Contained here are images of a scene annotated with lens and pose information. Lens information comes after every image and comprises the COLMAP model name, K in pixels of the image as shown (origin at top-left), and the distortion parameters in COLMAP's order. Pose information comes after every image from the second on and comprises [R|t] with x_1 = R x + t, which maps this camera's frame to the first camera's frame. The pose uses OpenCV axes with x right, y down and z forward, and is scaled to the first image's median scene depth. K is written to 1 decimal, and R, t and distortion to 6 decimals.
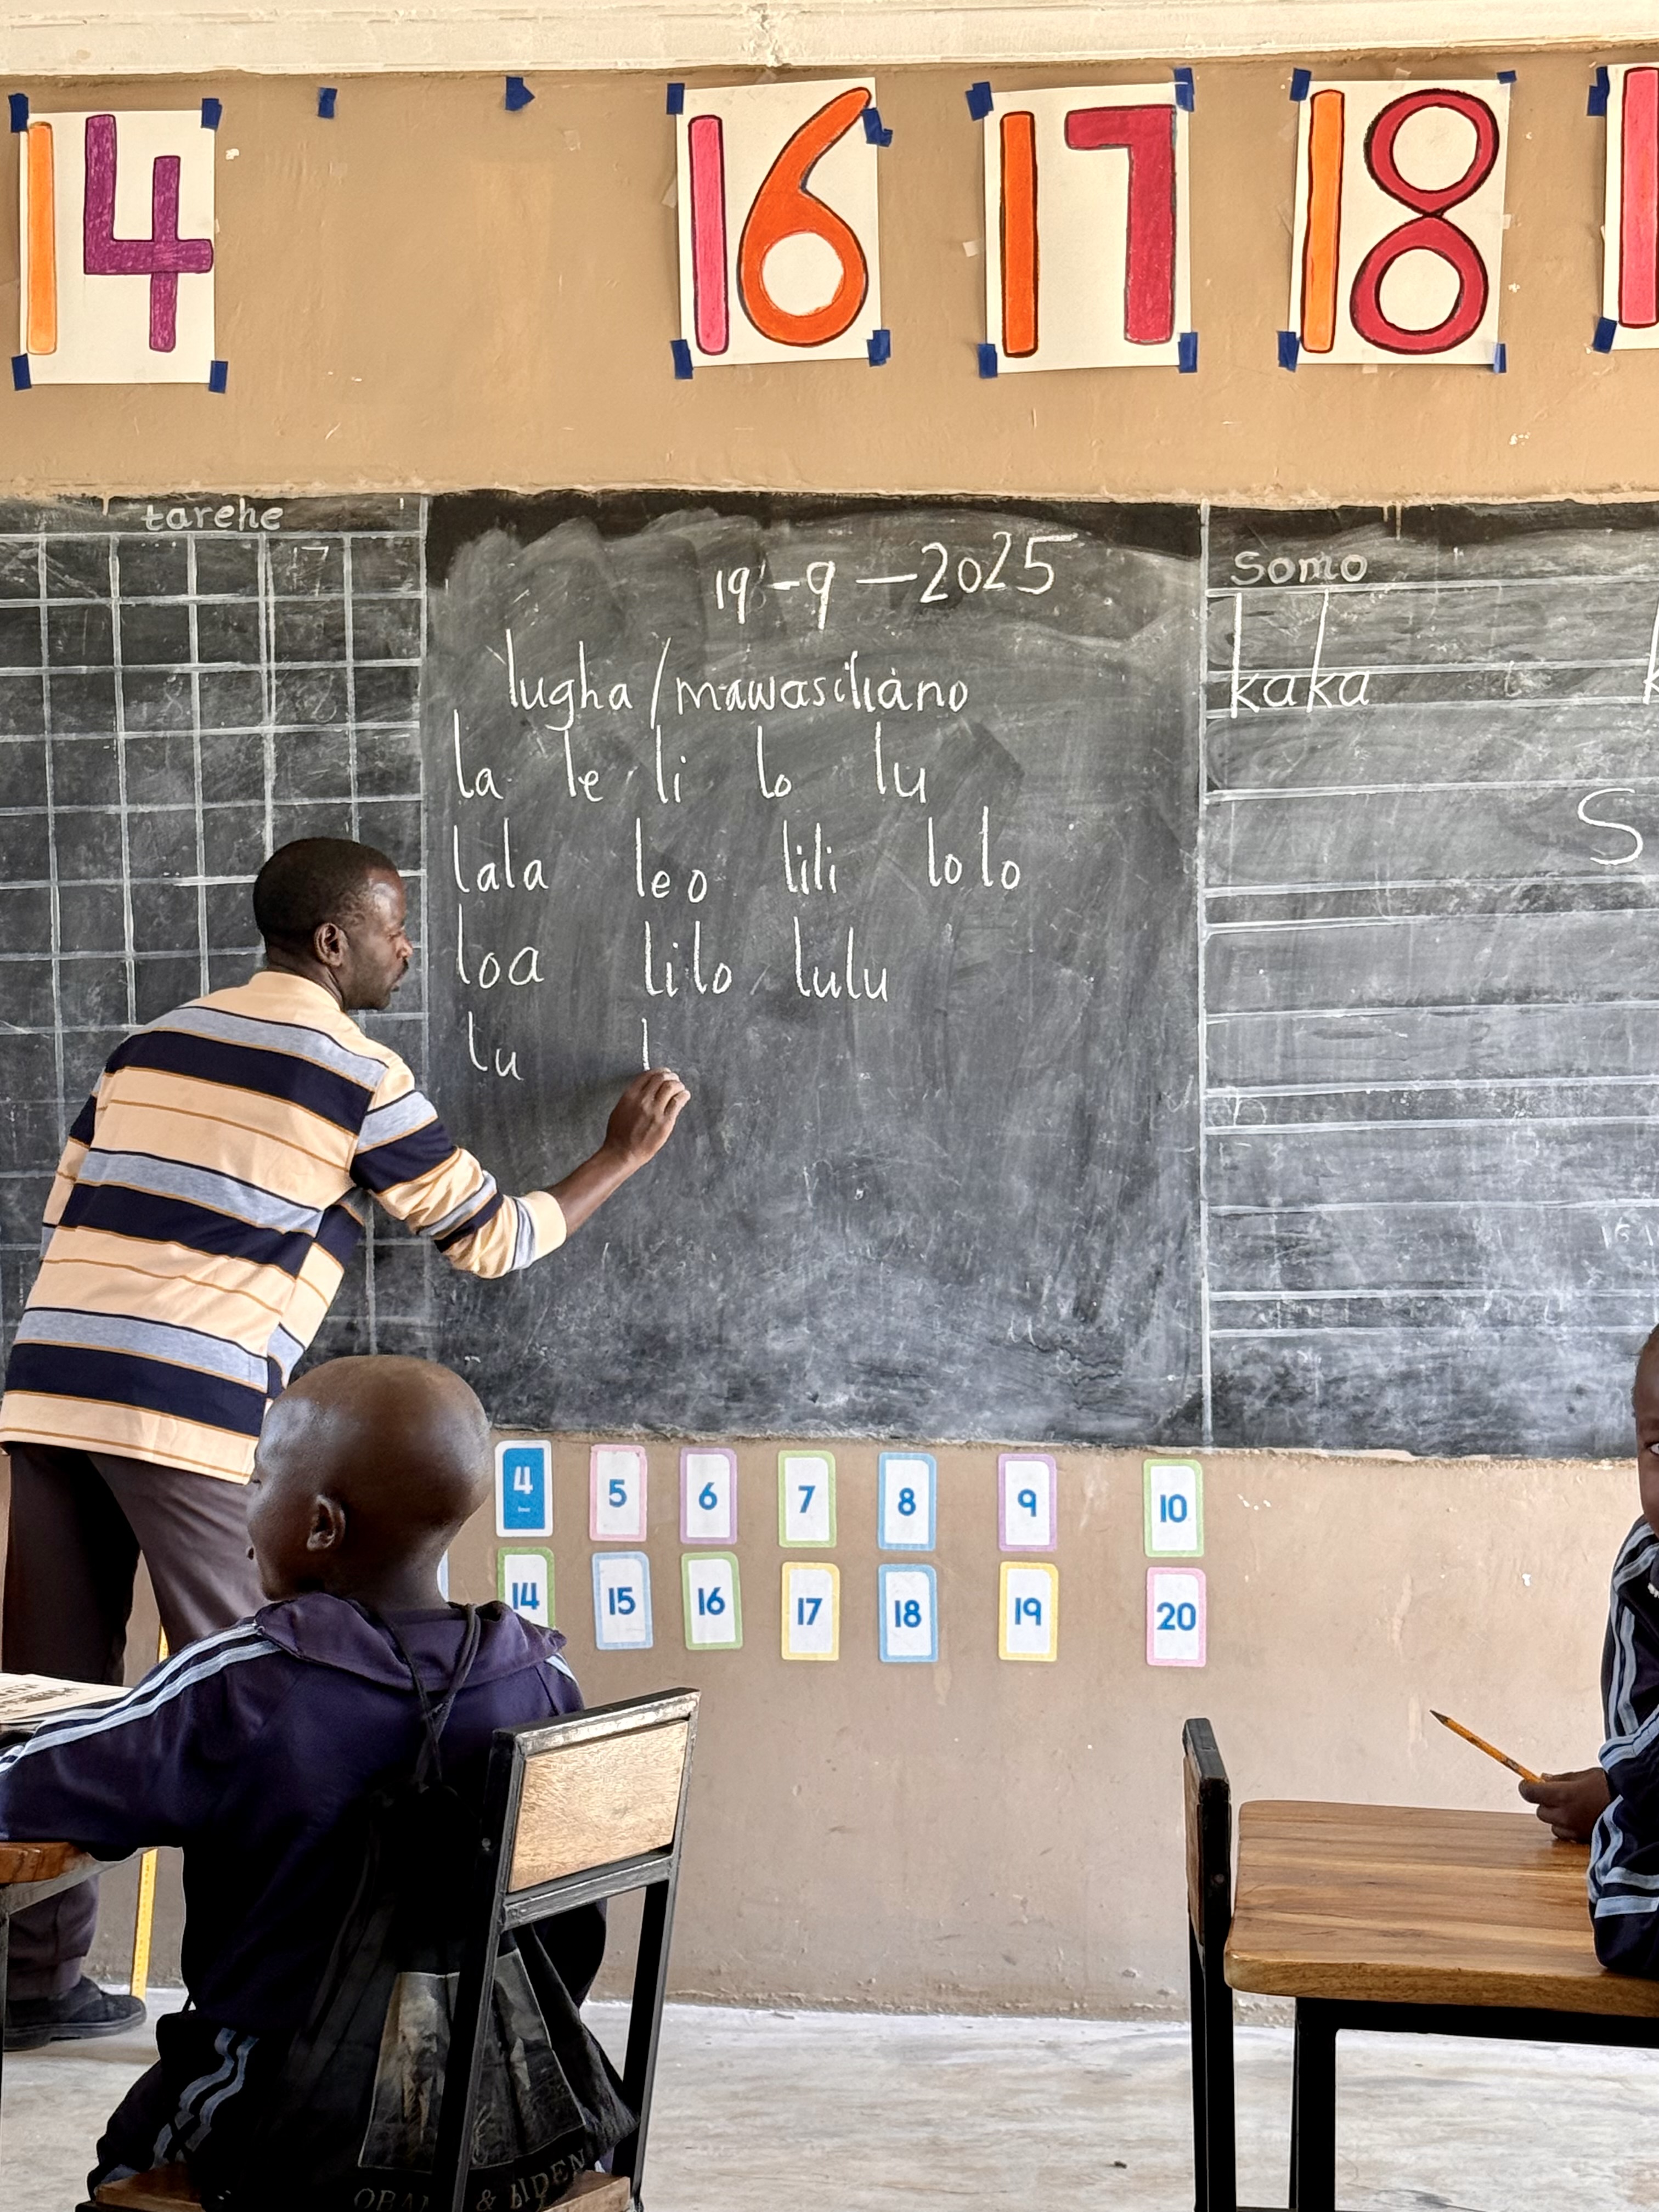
lens RADIAL K [[4224.0, 0, 829.4], [0, 4224.0, 1113.9], [0, 0, 1]] dist [0.174824, 0.000000]
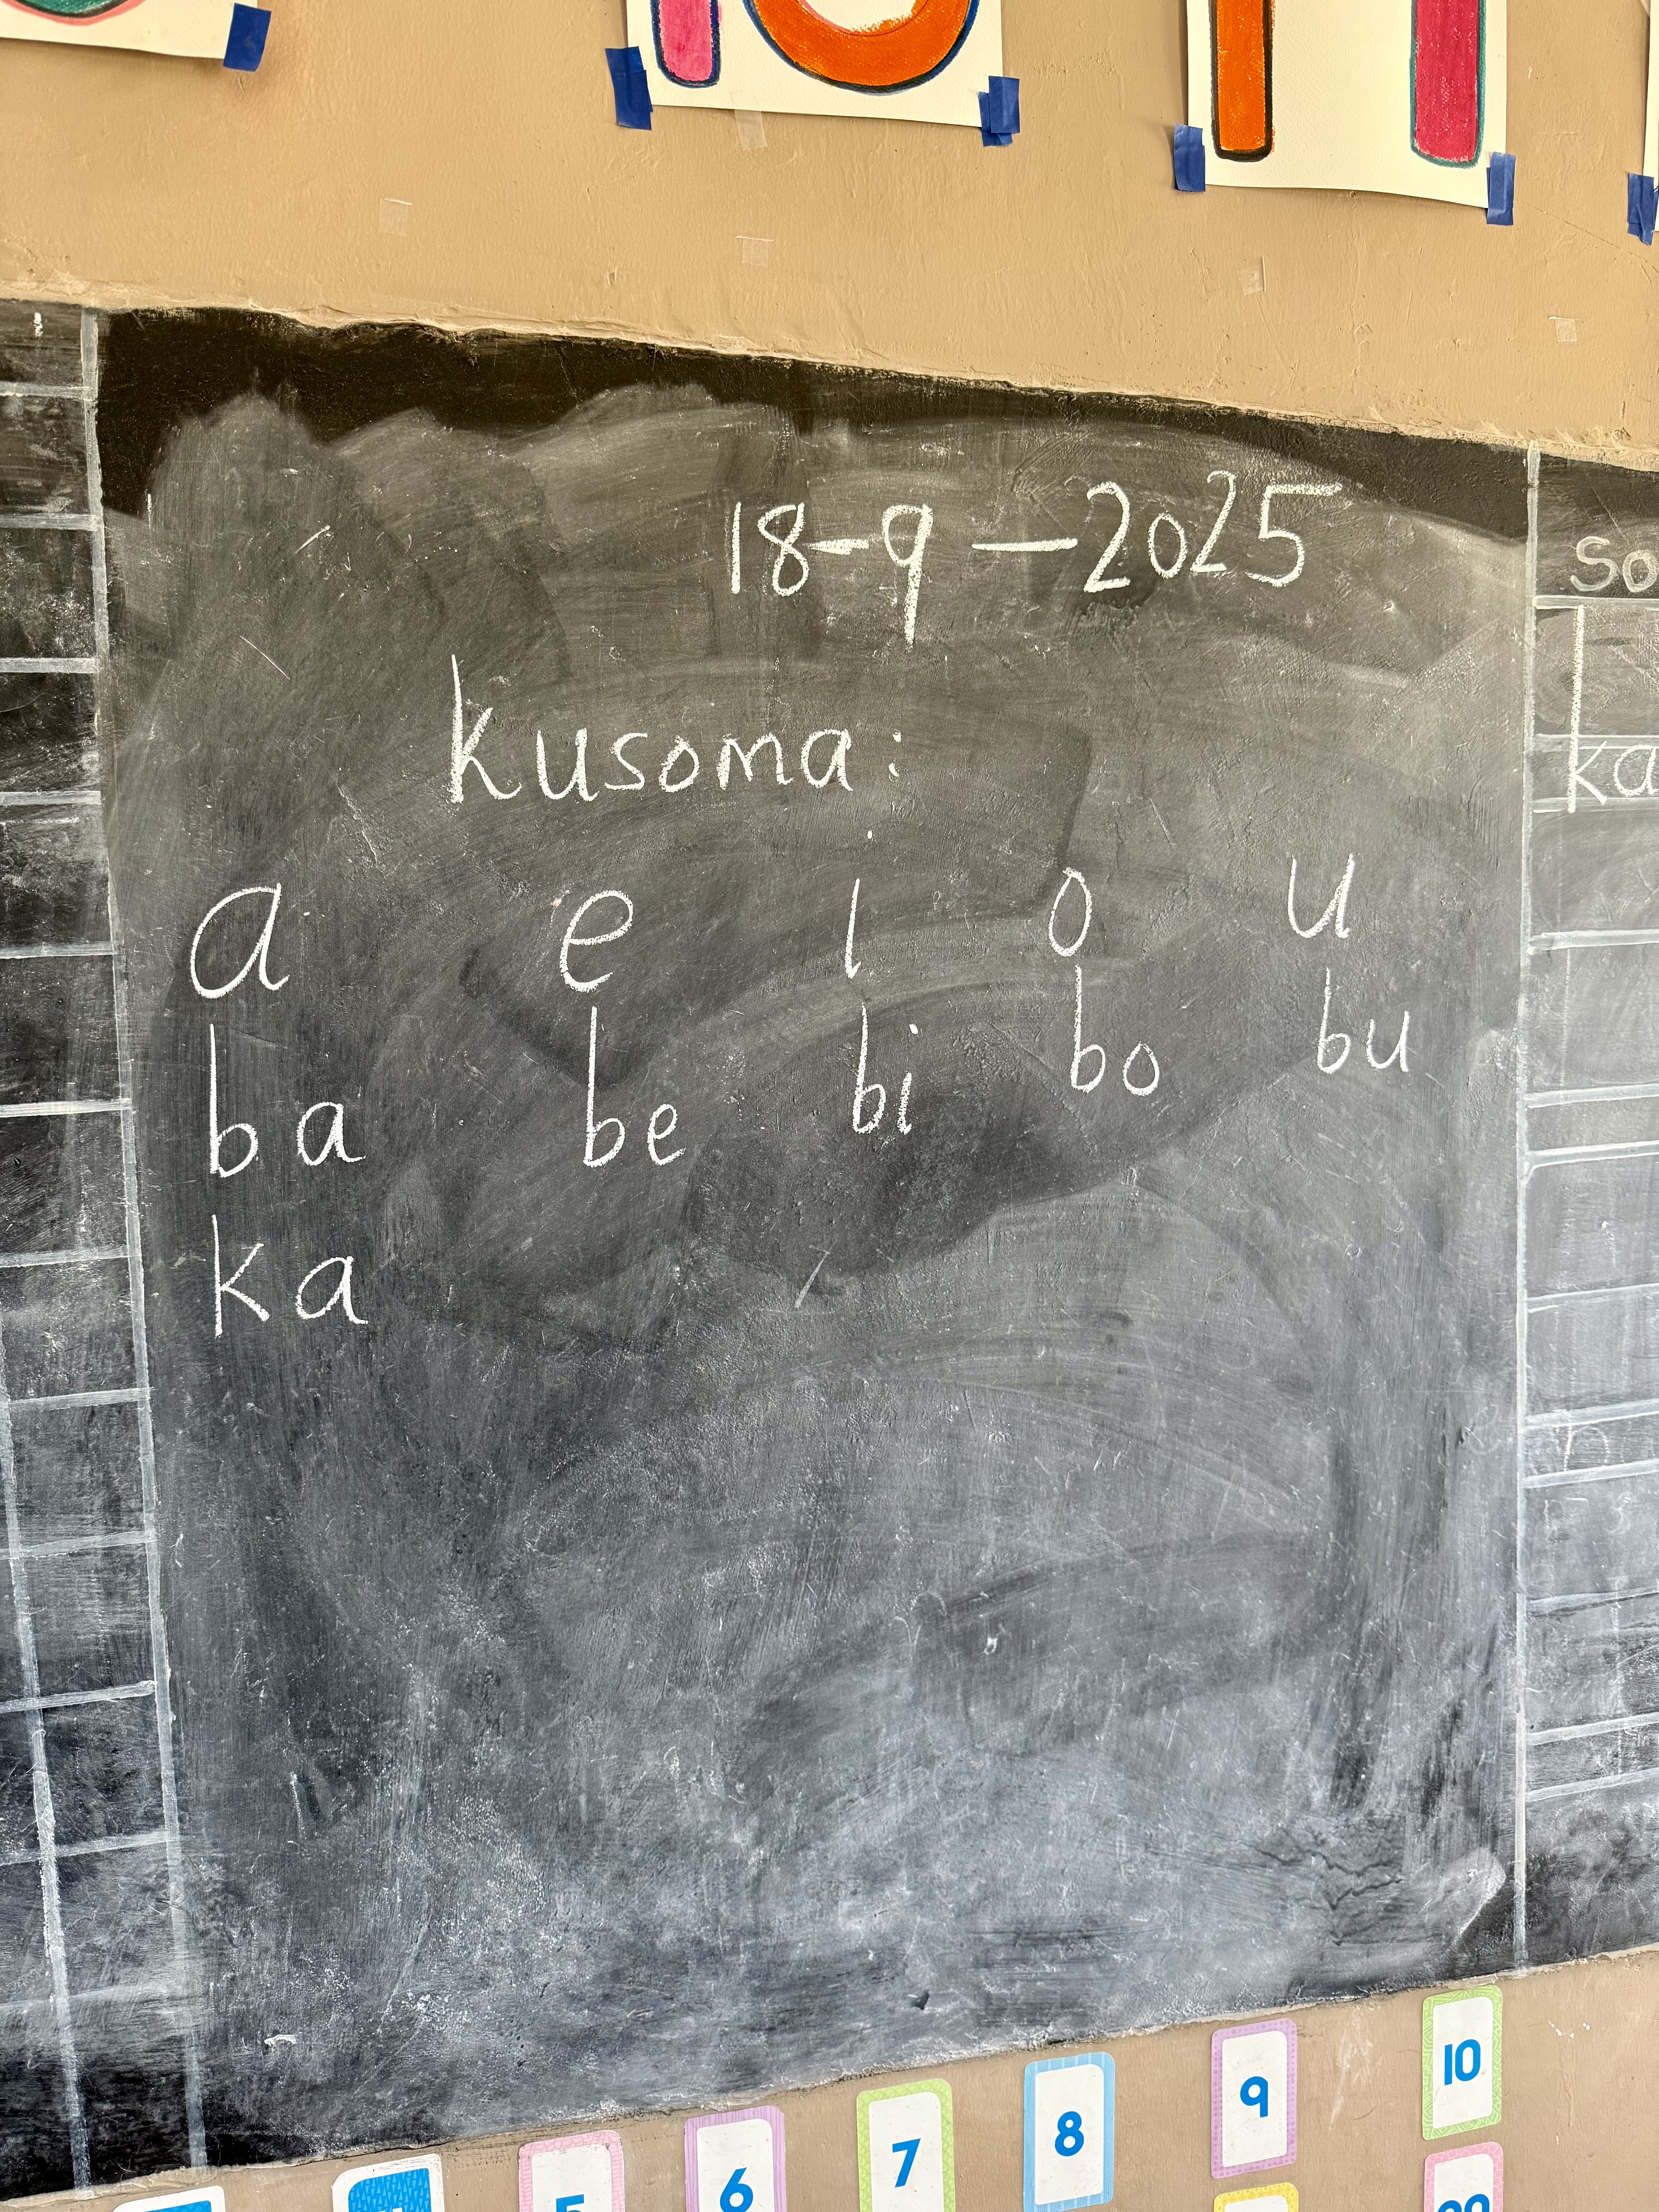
lens RADIAL K [[1537.0, 0, 816.0], [0, 1537.0, 1115.0], [0, 0, 1]] dist [0.009403, -0.018496]
pose [[0.941836, -0.043751, 0.333213, -0.080181], [0.022082, 0.997404, 0.068543, -0.066185], [-0.335347, -0.057198, 0.940357, 0.807001]]
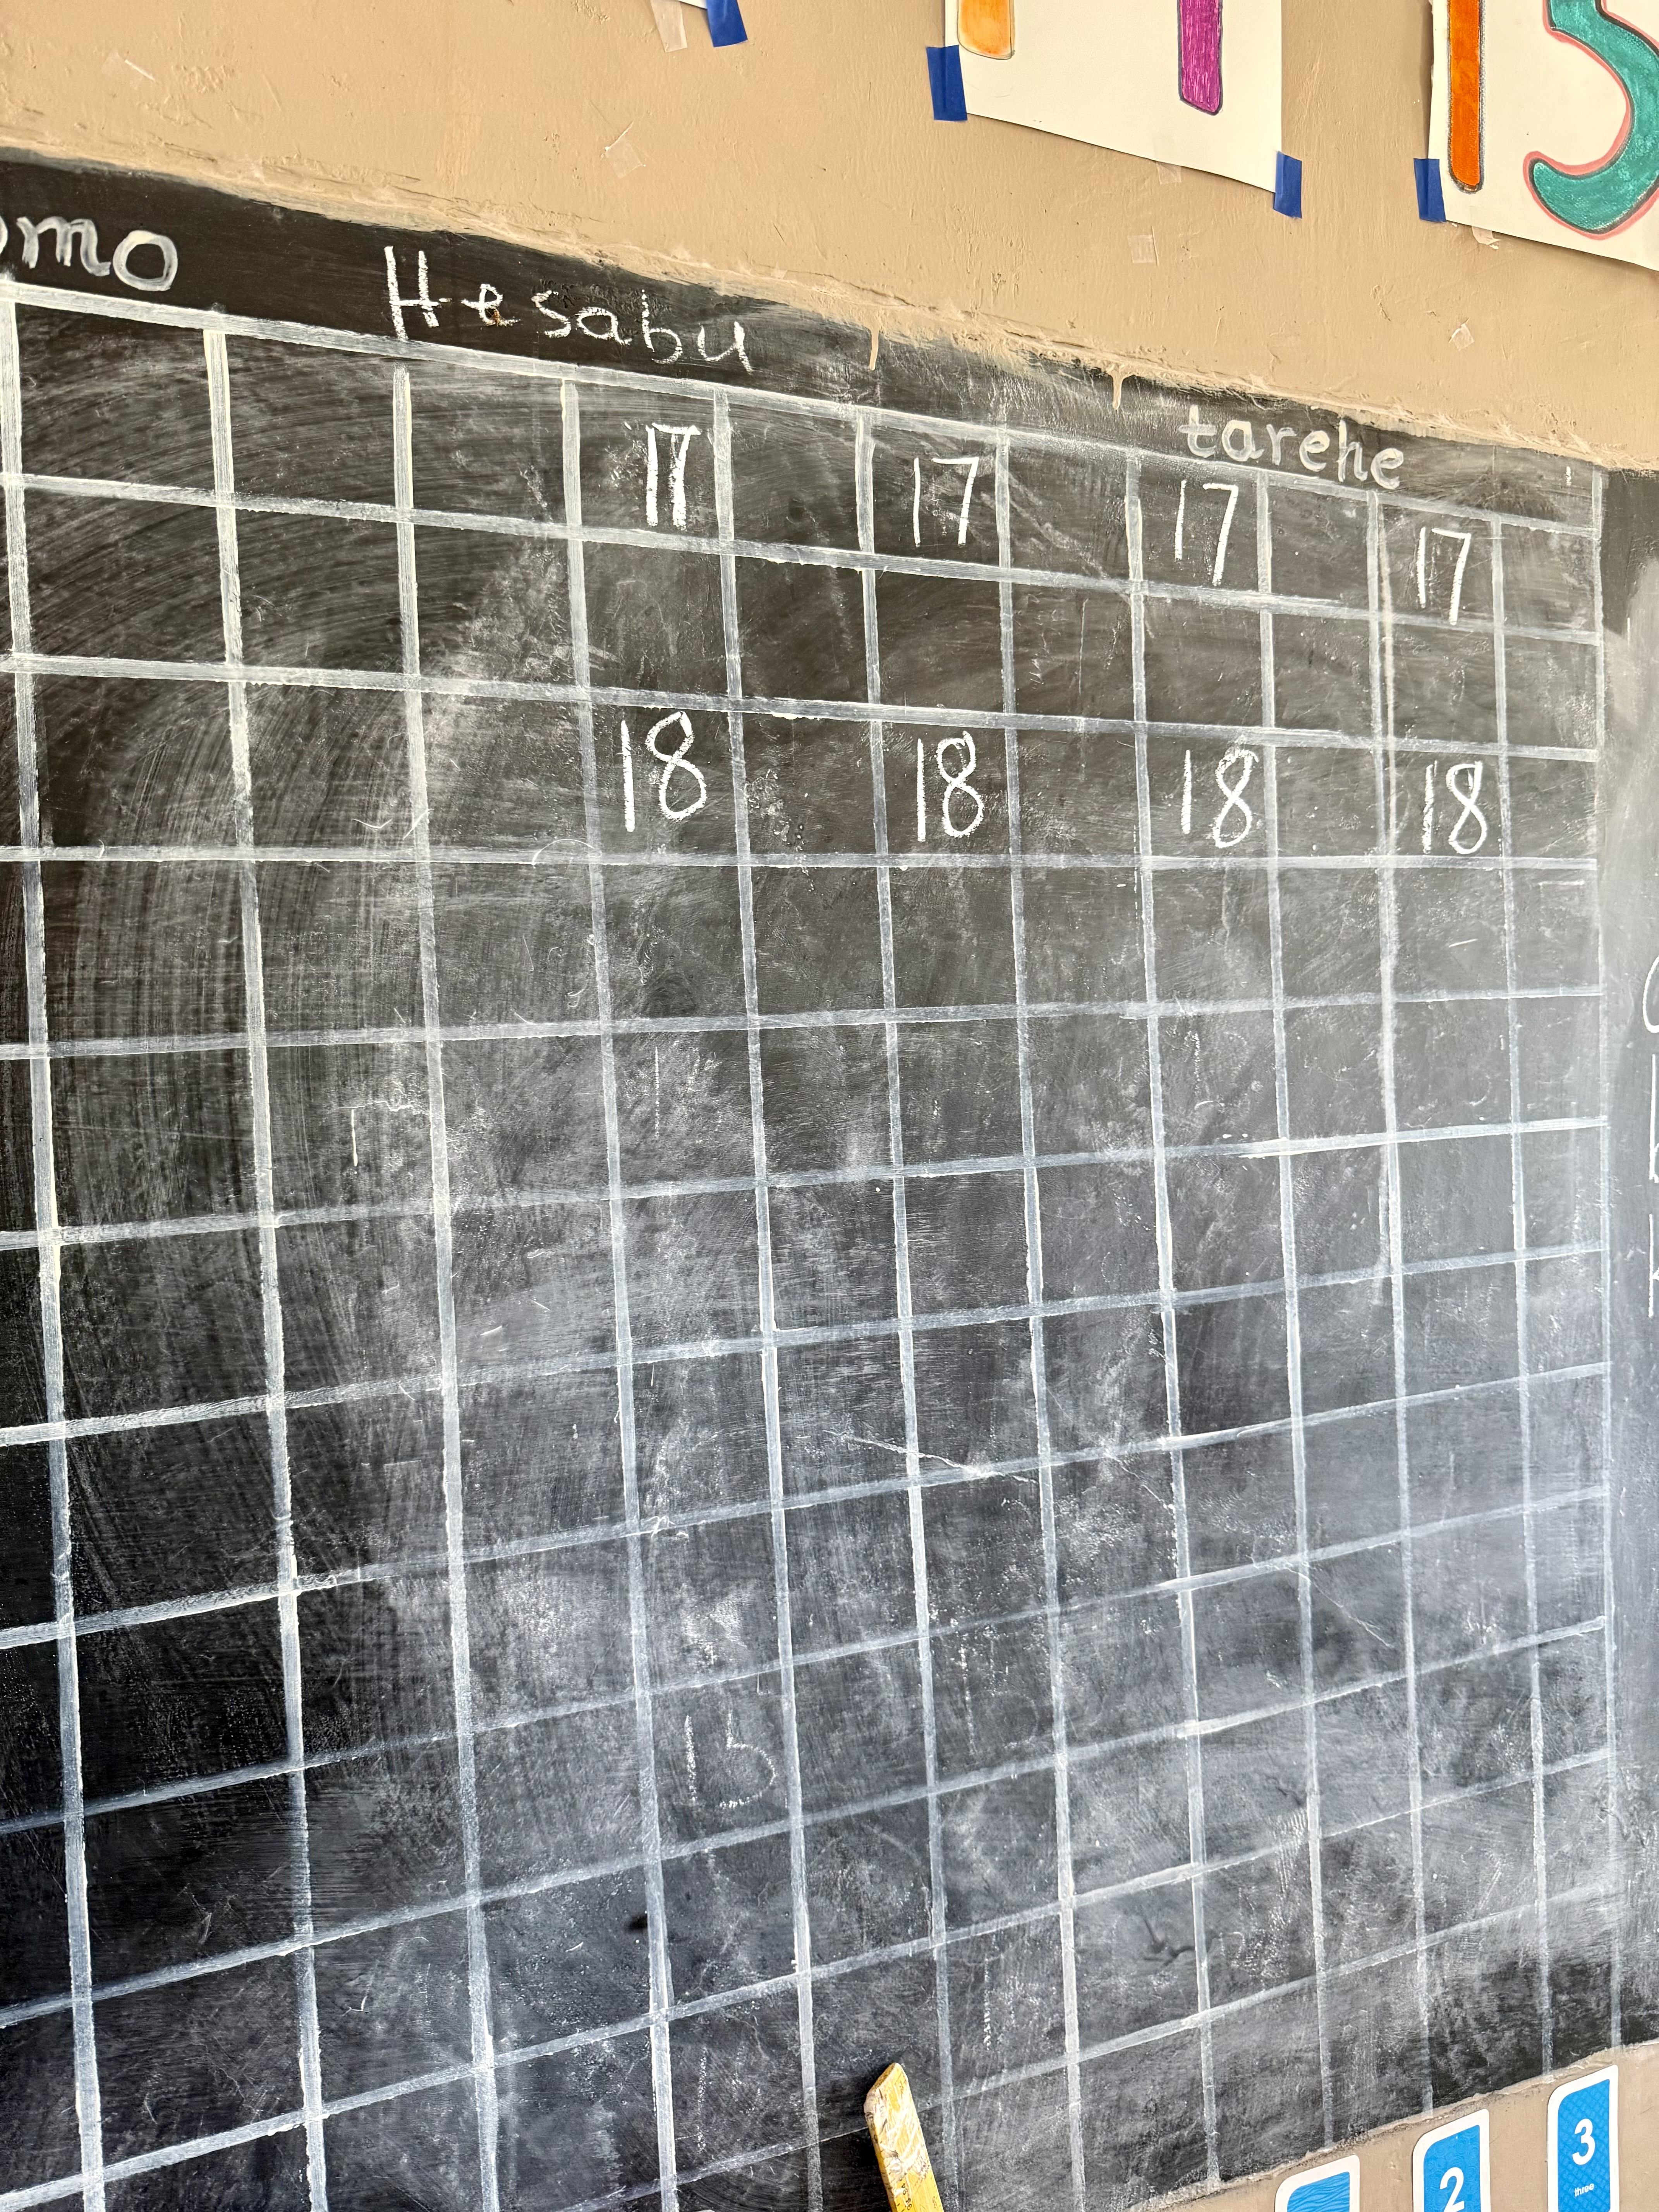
lens RADIAL K [[1537.0, 0, 831.7], [0, 1537.0, 1118.3], [0, 0, 1]] dist [0.009403, -0.018496]
pose [[0.870675, -0.029567, 0.490969, -0.290888], [0.019217, 0.999474, 0.026111, -0.064950], [-0.491482, -0.013299, 0.870786, 0.868927]]
